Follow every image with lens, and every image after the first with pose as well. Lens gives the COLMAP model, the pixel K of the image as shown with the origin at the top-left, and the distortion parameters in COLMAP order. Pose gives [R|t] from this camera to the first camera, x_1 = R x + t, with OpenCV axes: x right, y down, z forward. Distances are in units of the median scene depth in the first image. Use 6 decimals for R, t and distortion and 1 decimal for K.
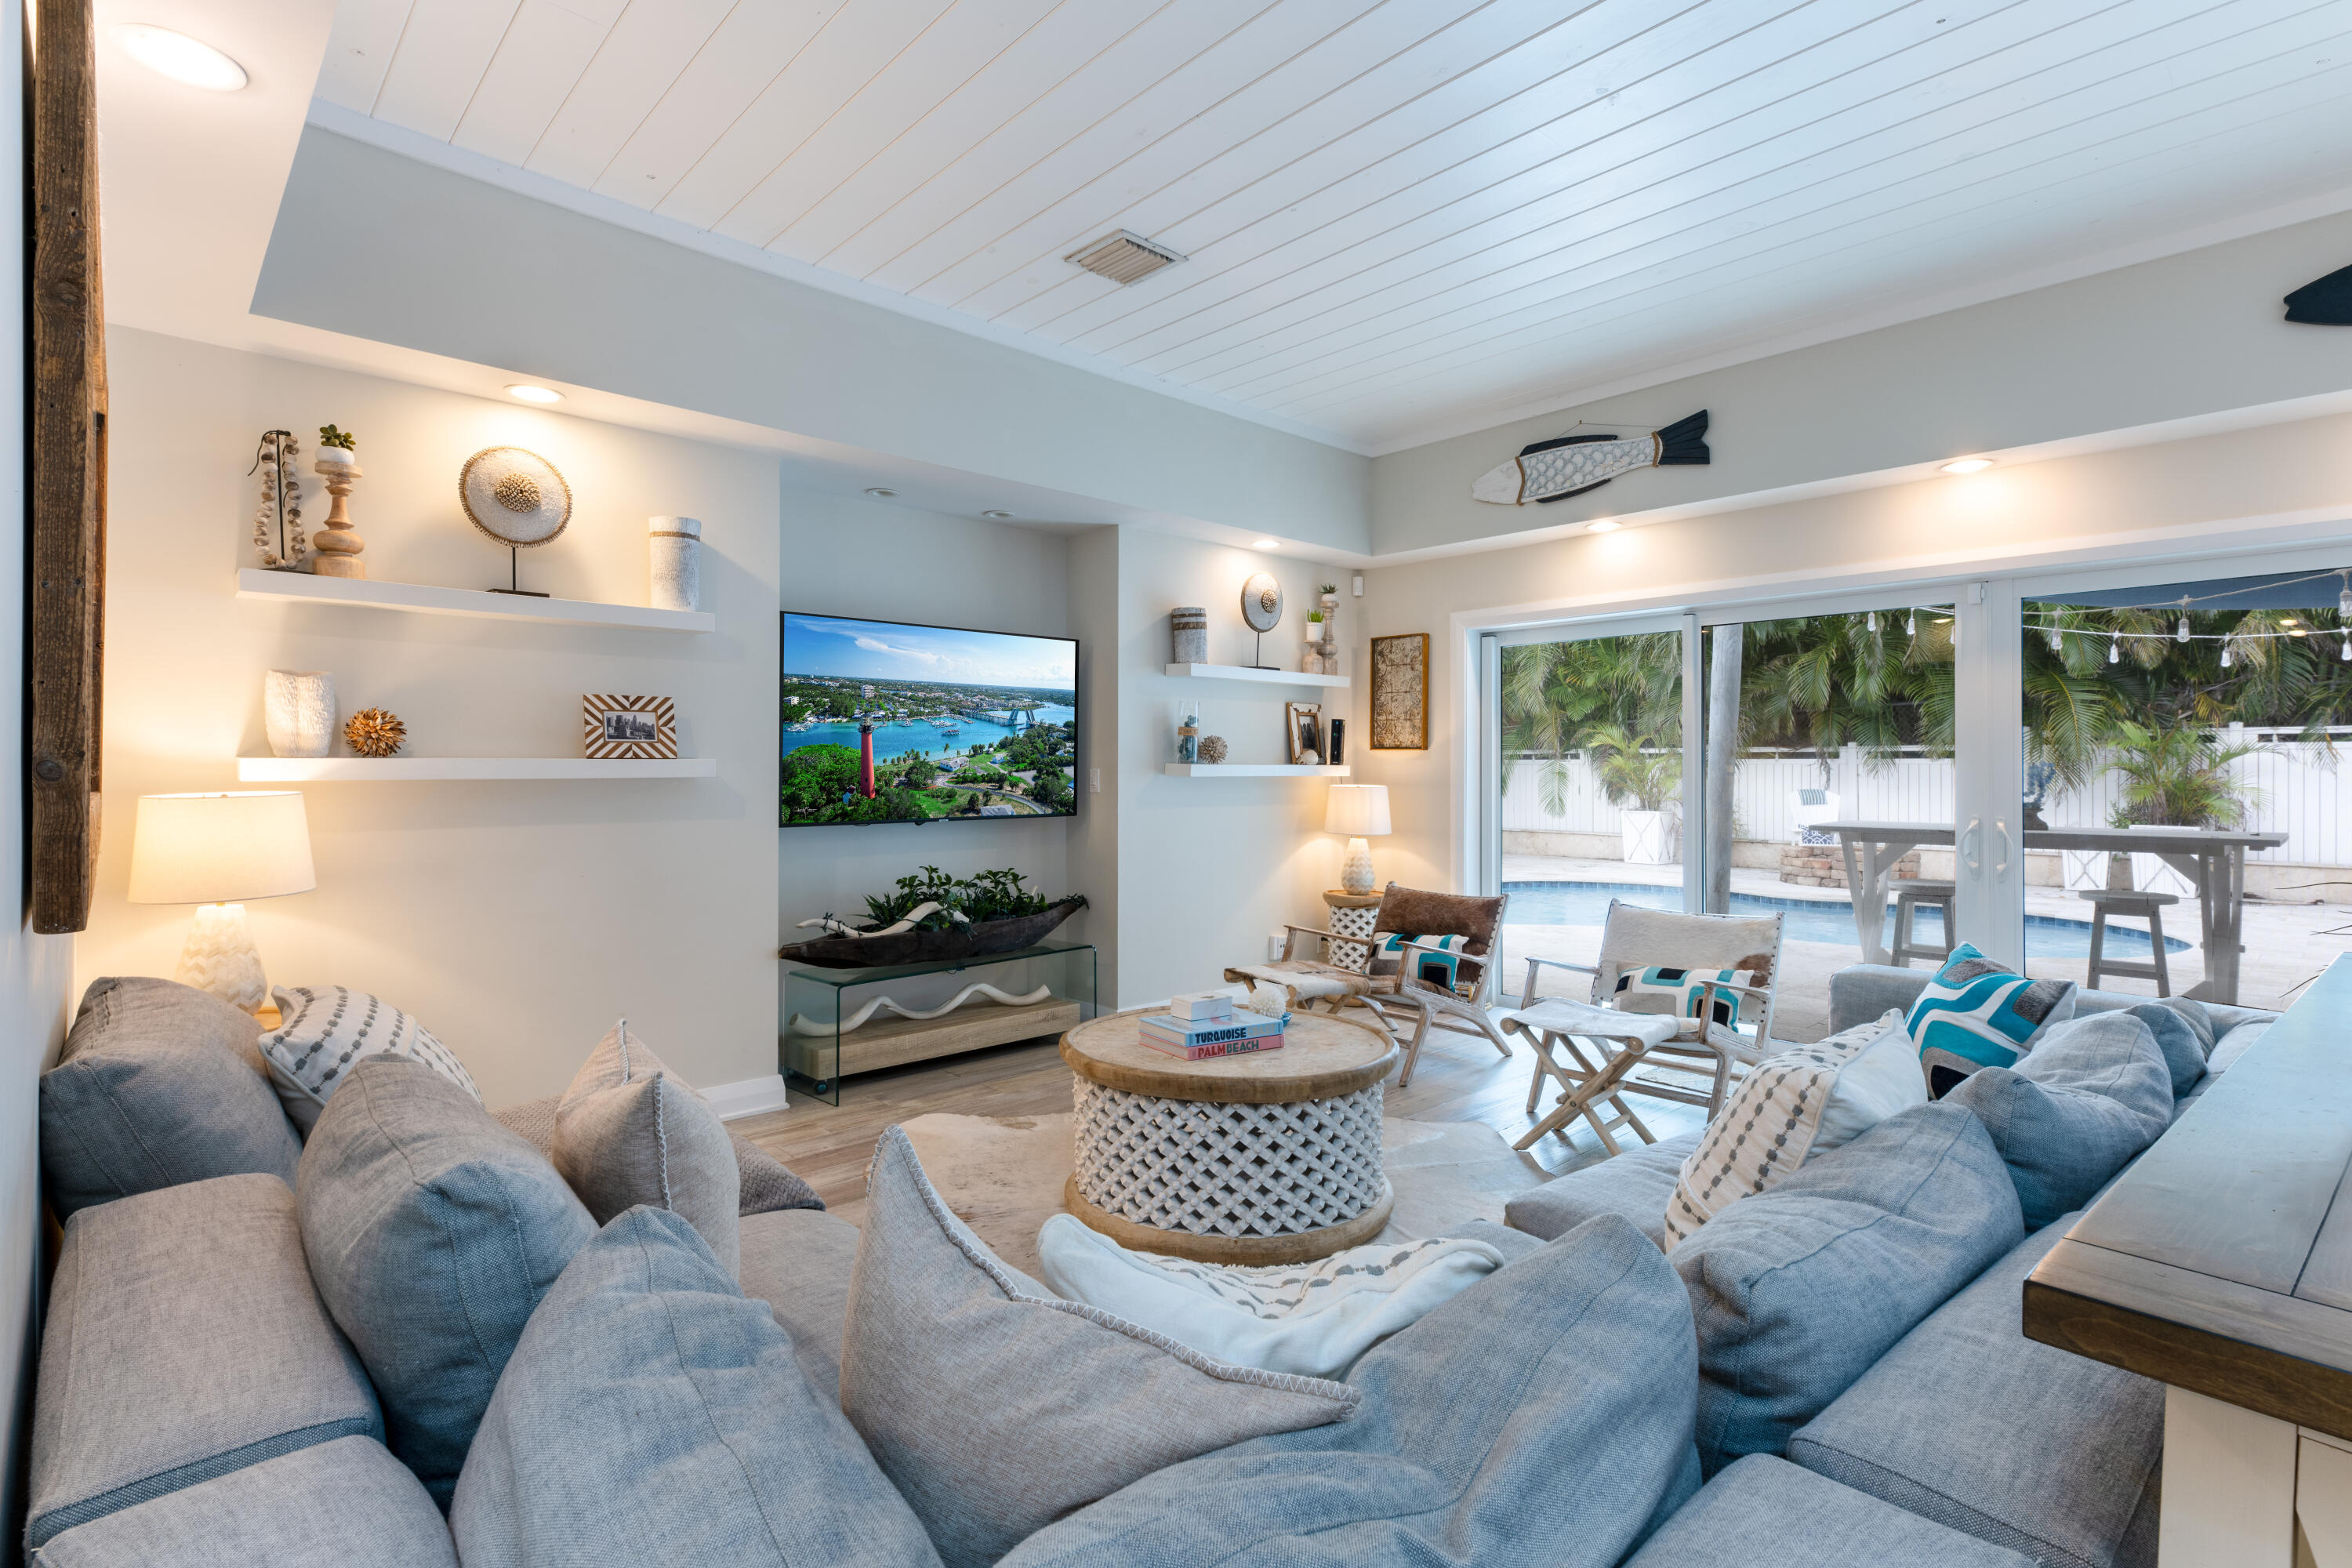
lens RADIAL K [[1097.1, 0, 1176.0], [0, 1097.1, 784.0], [0, 0, 1]] dist [0.014924, -0.000165]
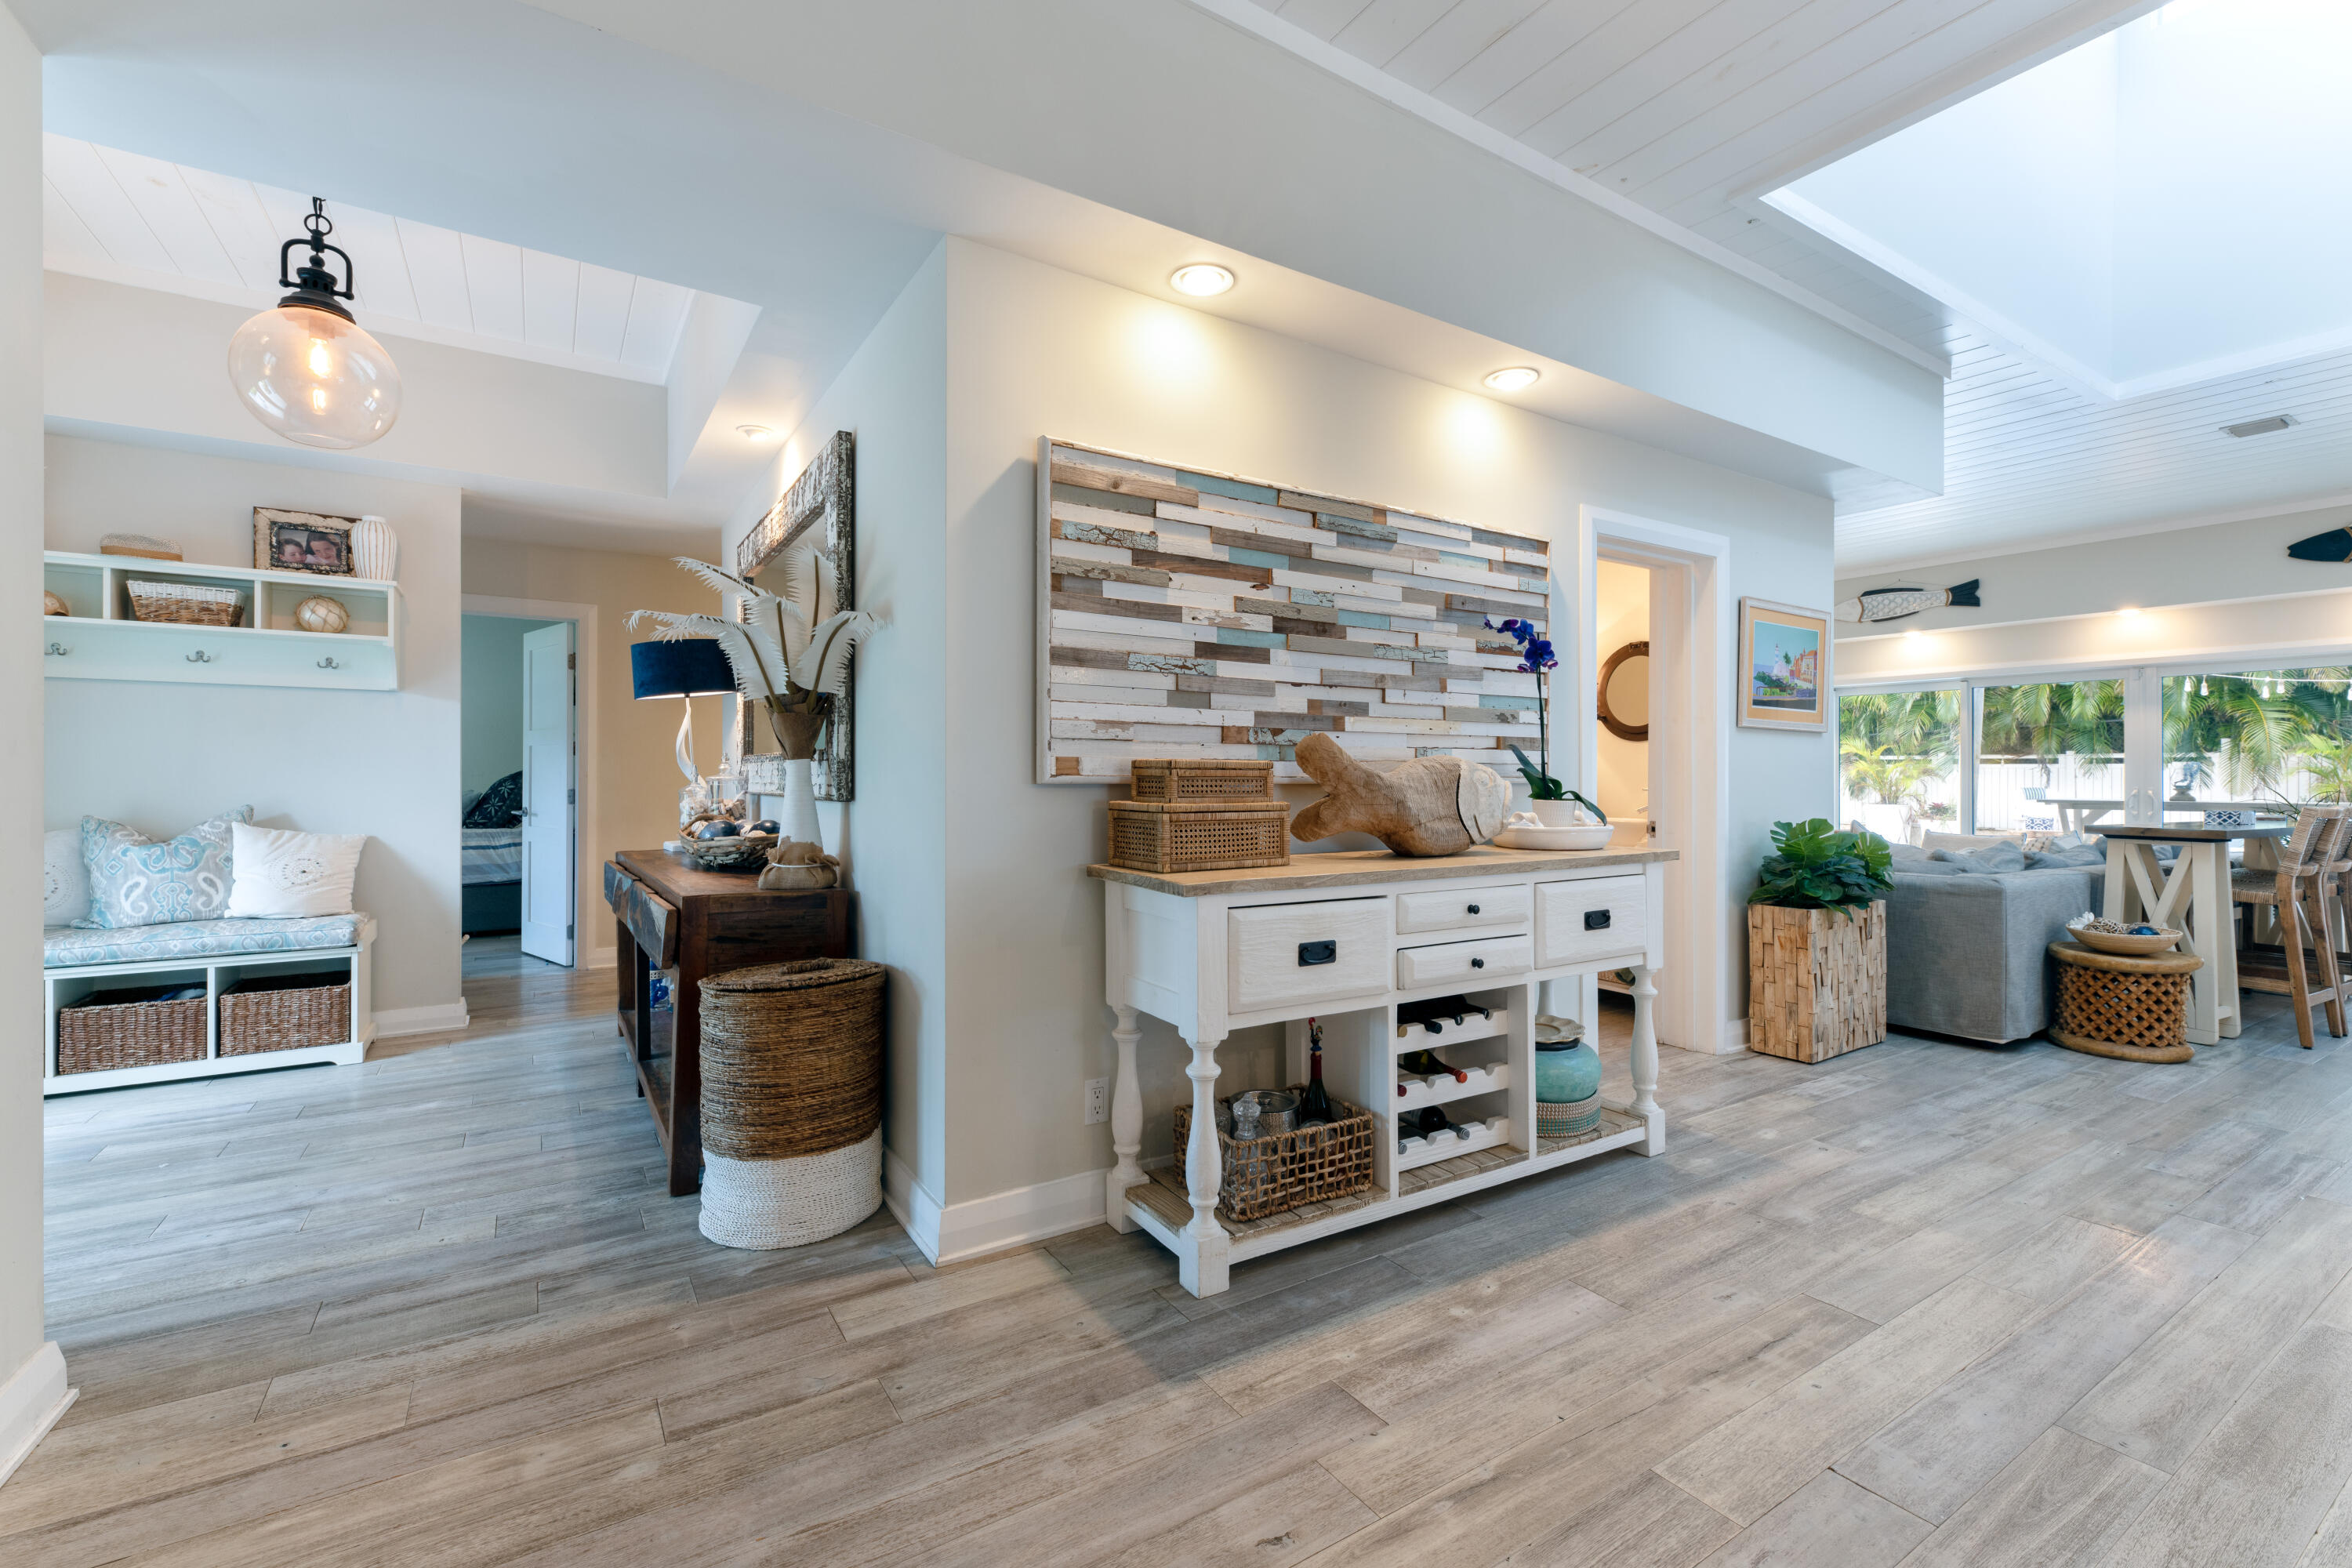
lens RADIAL K [[1001.9, 0, 1176.0], [0, 1001.9, 784.0], [0, 0, 1]] dist [0.001484, 0.000075]
pose [[0.983595, 0.005777, -0.180301, -0.215509], [-0.006772, 0.999965, -0.004905, 0.014838], [0.180266, 0.006045, 0.983599, -0.362863]]
